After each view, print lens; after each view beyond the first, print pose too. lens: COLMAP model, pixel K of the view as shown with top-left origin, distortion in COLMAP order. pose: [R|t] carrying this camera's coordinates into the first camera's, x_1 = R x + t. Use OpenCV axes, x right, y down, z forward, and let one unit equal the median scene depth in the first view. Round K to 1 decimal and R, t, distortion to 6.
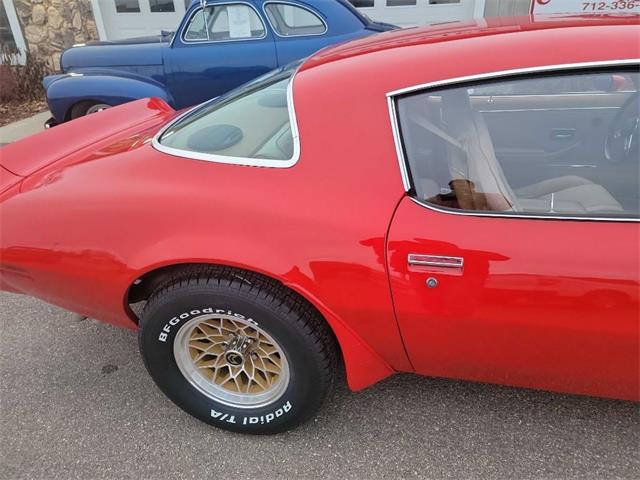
lens RADIAL K [[450.2, 0, 322.8], [0, 450.2, 234.5], [0, 0, 1]] dist [0.070788, -0.058796]
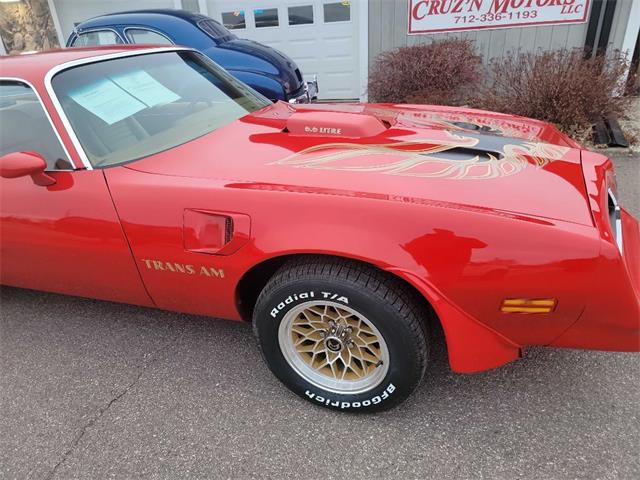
lens RADIAL K [[451.2, 0, 315.6], [0, 451.2, 243.5], [0, 0, 1]] dist [0.067720, -0.058776]
pose [[0.990903, 0.026982, -0.131842, 0.553451], [-0.027640, 0.999613, -0.003167, 0.053754], [0.131705, 0.006782, 0.991266, -0.140604]]
